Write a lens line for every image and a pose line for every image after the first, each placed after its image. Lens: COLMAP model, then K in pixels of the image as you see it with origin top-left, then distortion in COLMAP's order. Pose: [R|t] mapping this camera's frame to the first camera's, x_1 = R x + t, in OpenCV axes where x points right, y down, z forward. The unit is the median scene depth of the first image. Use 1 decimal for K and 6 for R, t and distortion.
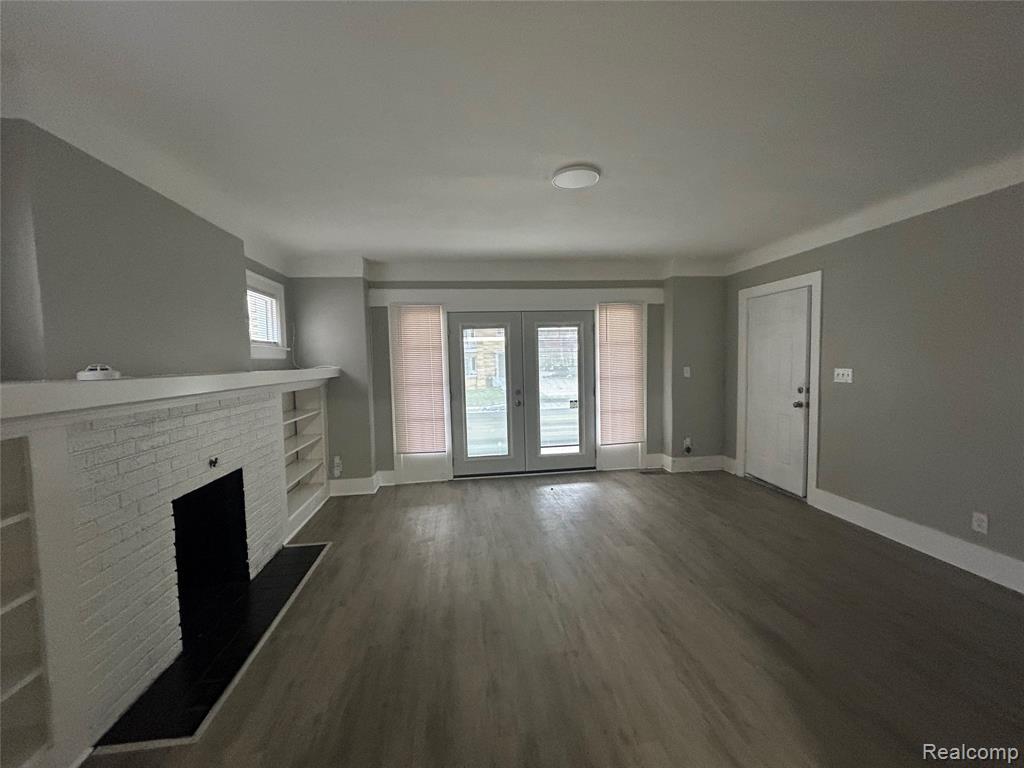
lens RADIAL K [[410.1, 0, 513.9], [0, 410.1, 383.2], [0, 0, 1]] dist [-0.000628, 0.000440]
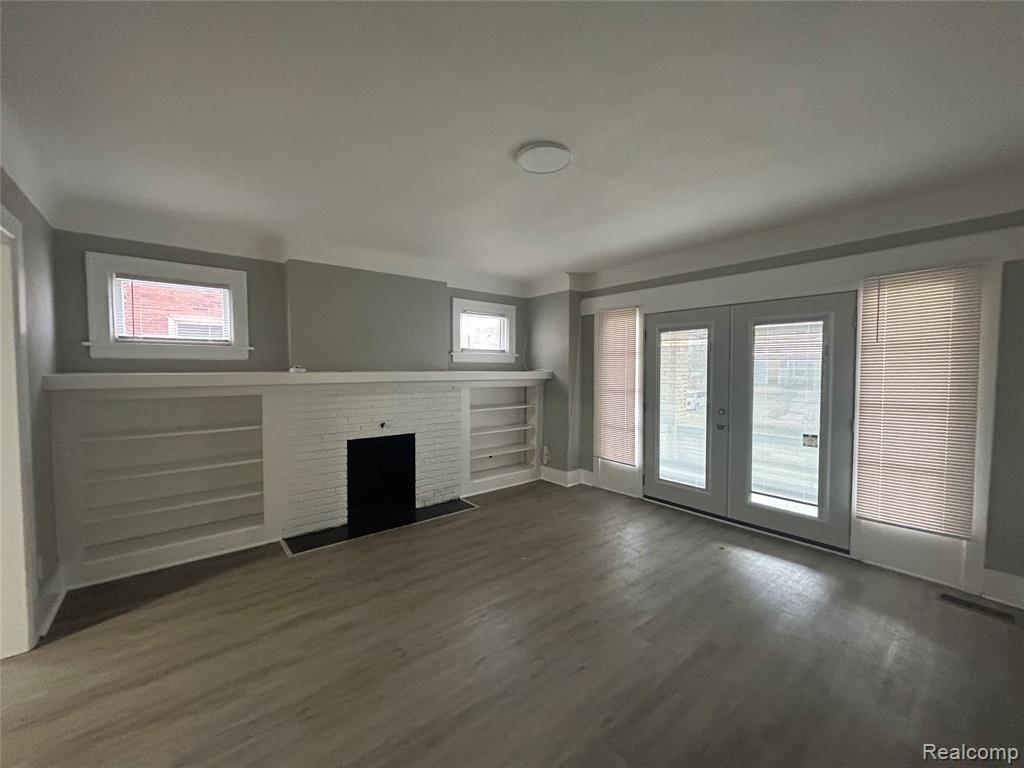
lens RADIAL K [[412.6, 0, 514.1], [0, 412.6, 380.6], [0, 0, 1]] dist [-0.001997, -0.000070]
pose [[0.529864, 0.055812, -0.846244, 0.468355], [-0.064568, 0.997591, 0.025366, -0.030744], [0.845621, 0.041200, 0.532191, 0.270509]]
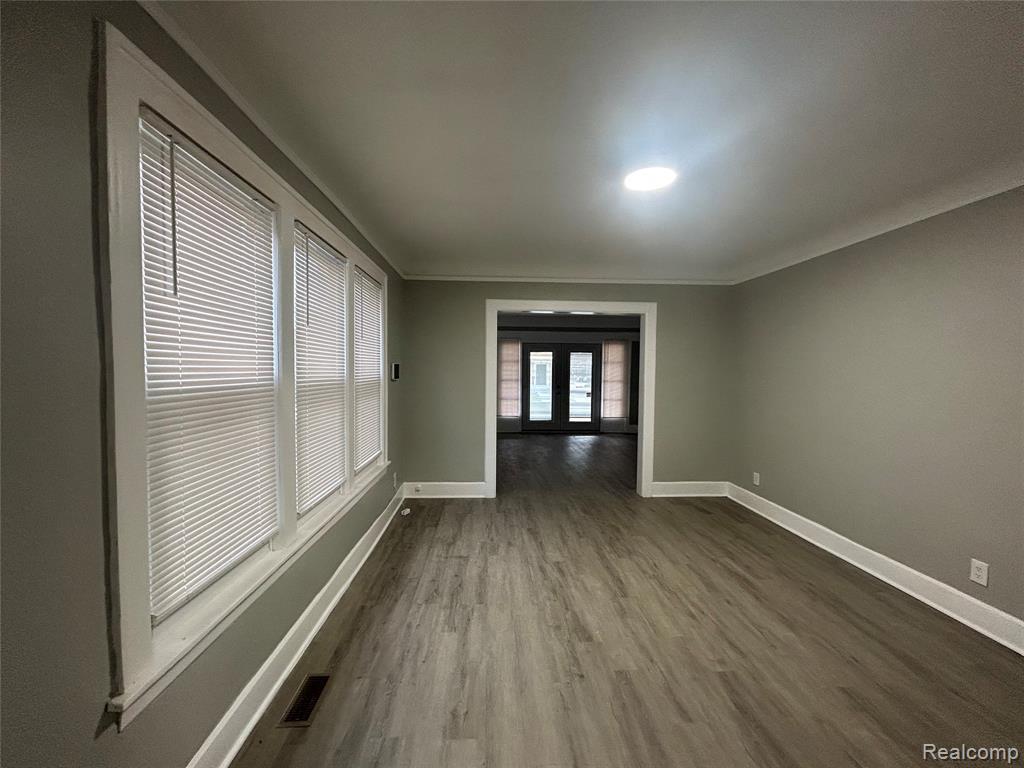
lens RADIAL K [[410.1, 0, 513.9], [0, 410.1, 383.2], [0, 0, 1]] dist [-0.000628, 0.000440]
pose [[0.995915, 0.037762, -0.082025, -0.038402], [-0.039573, 0.999005, -0.020566, 0.054483], [0.081166, 0.023728, 0.996418, -0.887746]]
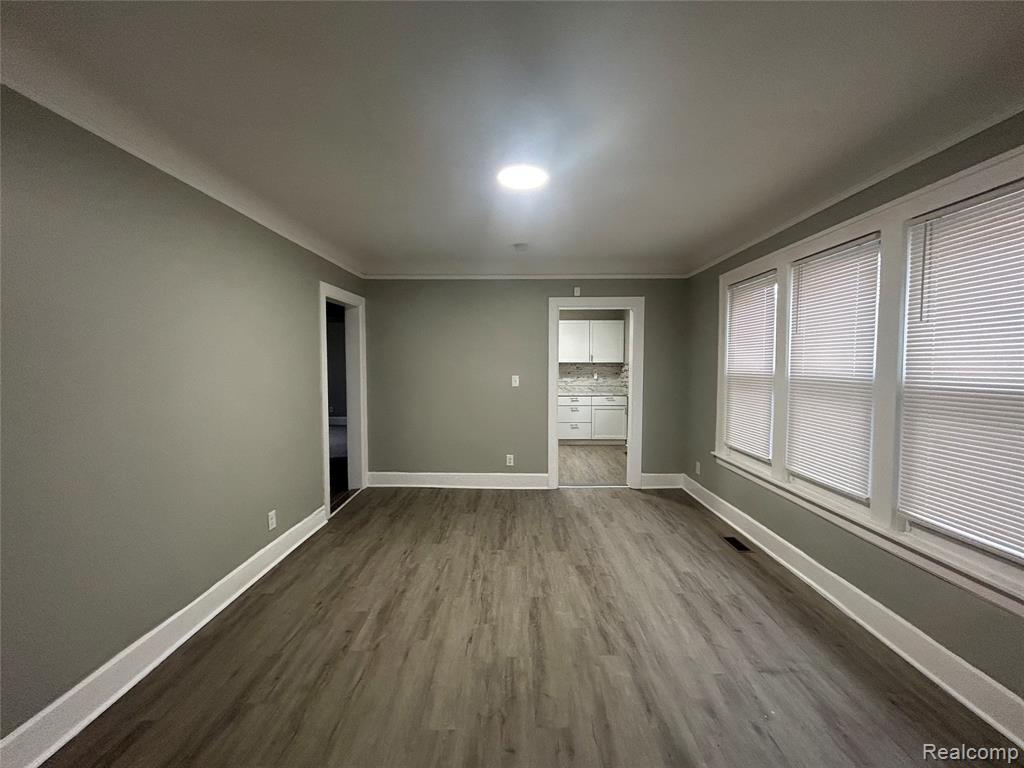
lens RADIAL K [[410.1, 0, 513.9], [0, 410.1, 383.2], [0, 0, 1]] dist [-0.000628, 0.000440]
pose [[-0.989097, 0.019783, 0.145933, 0.017498], [0.034946, 0.994162, 0.102086, -0.009629], [-0.143062, 0.106073, -0.984013, 0.146111]]
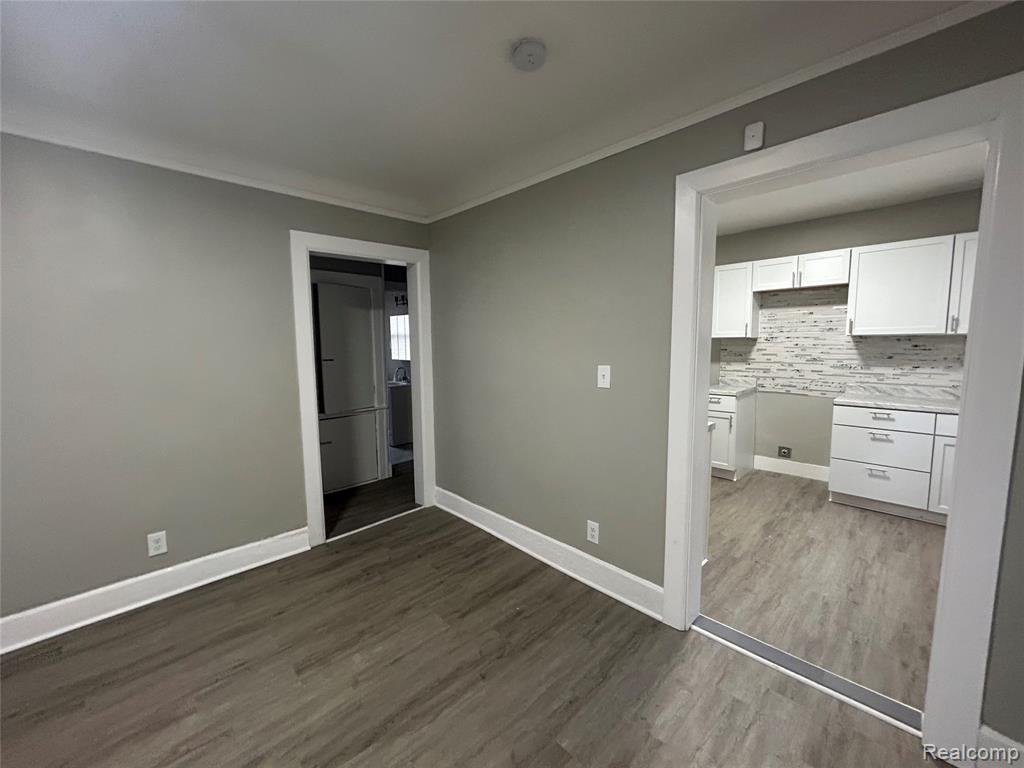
lens RADIAL K [[410.1, 0, 513.9], [0, 410.1, 383.2], [0, 0, 1]] dist [-0.000628, 0.000440]
pose [[-0.596920, -0.051674, 0.800635, -0.156059], [0.072242, 0.990408, 0.117782, 0.029211], [-0.799042, 0.128146, -0.587461, -0.447098]]
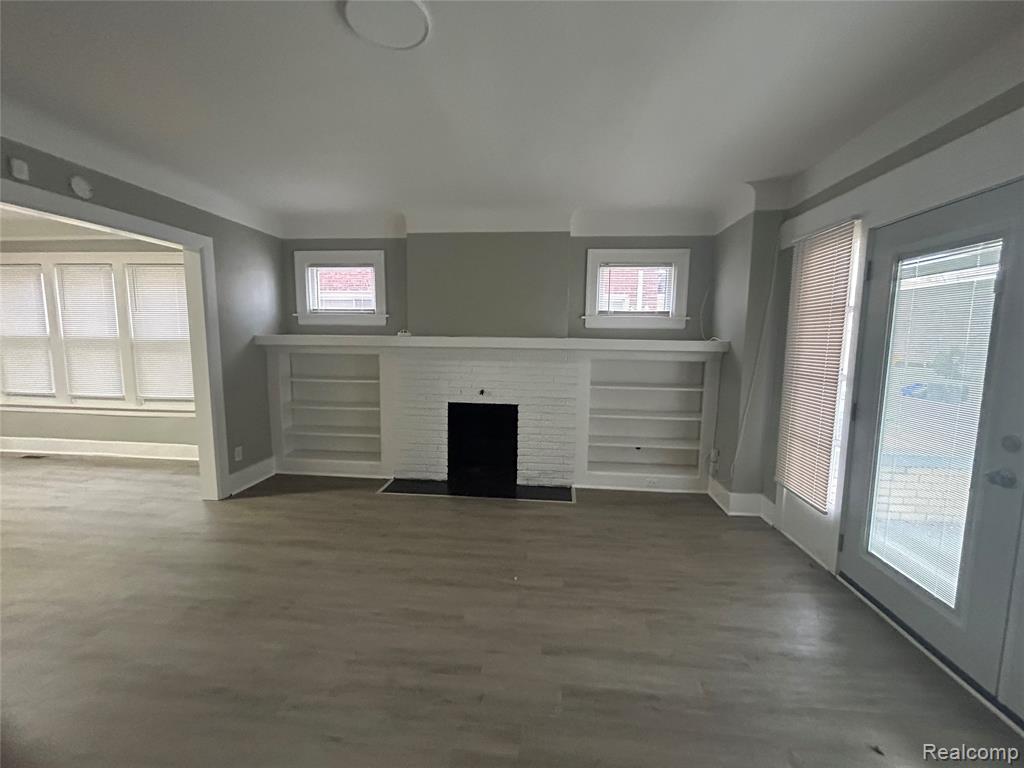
lens RADIAL K [[412.6, 0, 514.1], [0, 412.6, 380.6], [0, 0, 1]] dist [-0.001997, -0.000070]
pose [[-0.226775, 0.127910, -0.965511, 0.399286], [-0.062022, 0.987430, 0.145382, -0.047286], [0.971970, 0.092852, -0.215991, 0.723380]]
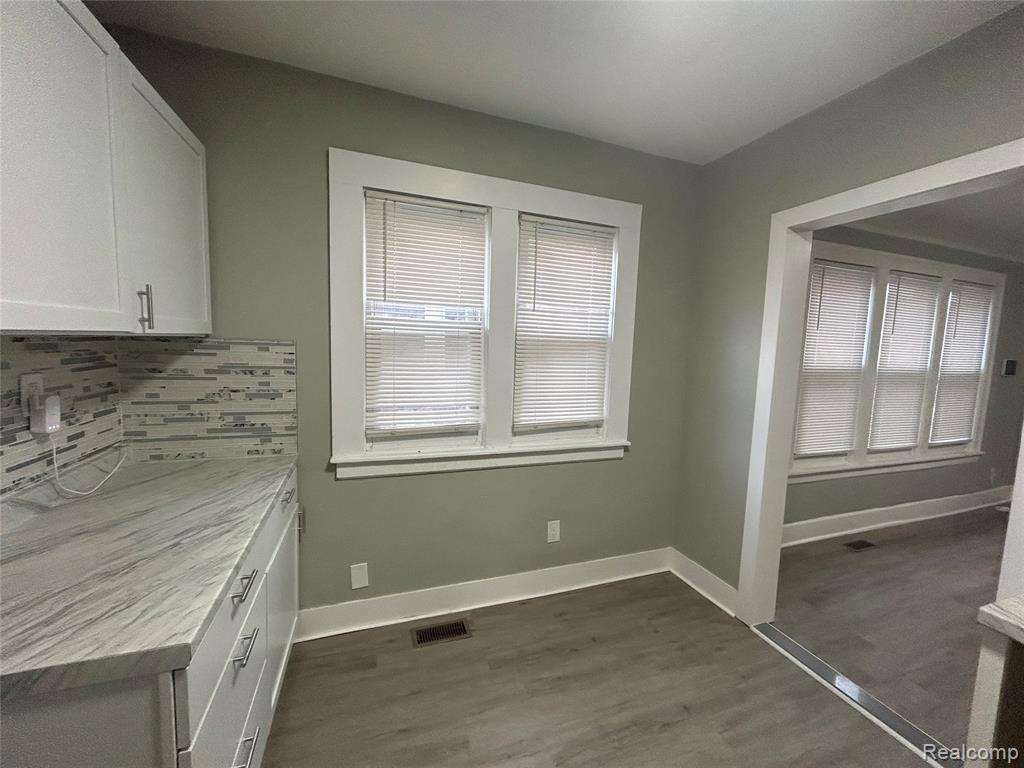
lens RADIAL K [[410.1, 0, 513.9], [0, 410.1, 383.2], [0, 0, 1]] dist [-0.000628, 0.000440]
pose [[0.214017, 0.129192, -0.968249, 0.239840], [-0.096221, 0.989183, 0.110717, 0.058910], [0.972079, 0.069470, 0.224133, -1.229671]]
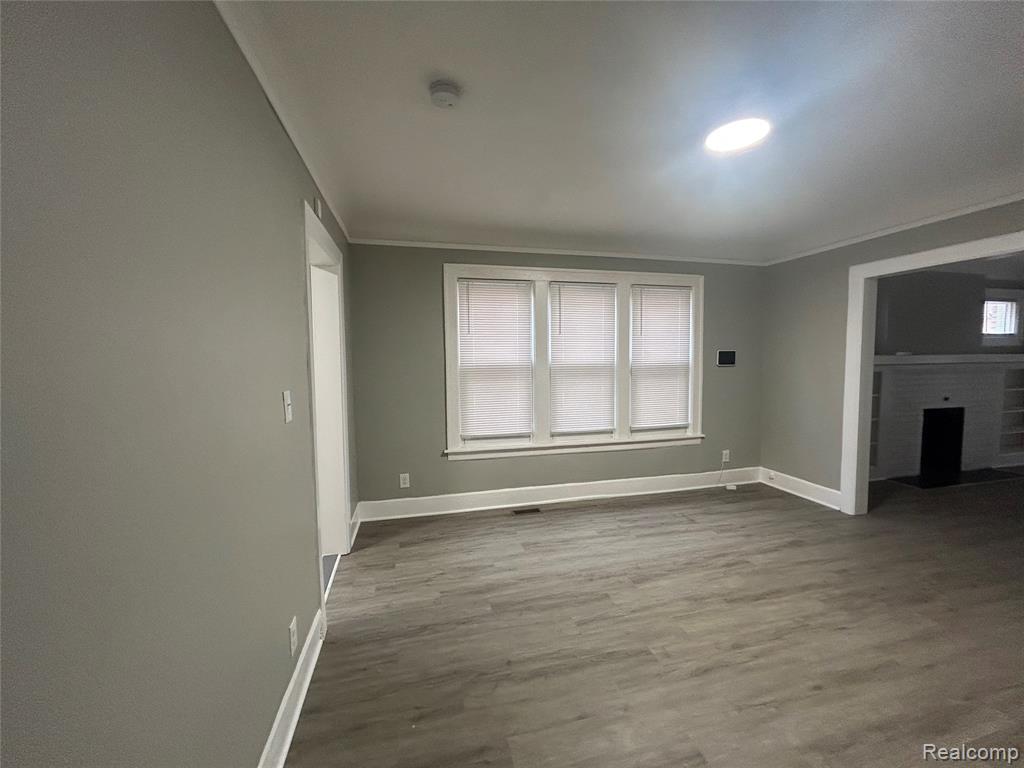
lens RADIAL K [[410.1, 0, 513.9], [0, 410.1, 383.2], [0, 0, 1]] dist [-0.000628, 0.000440]
pose [[0.106613, 0.085575, -0.990611, 0.505276], [-0.049110, 0.995527, 0.080714, 0.029270], [0.993087, 0.040044, 0.110338, -0.654965]]
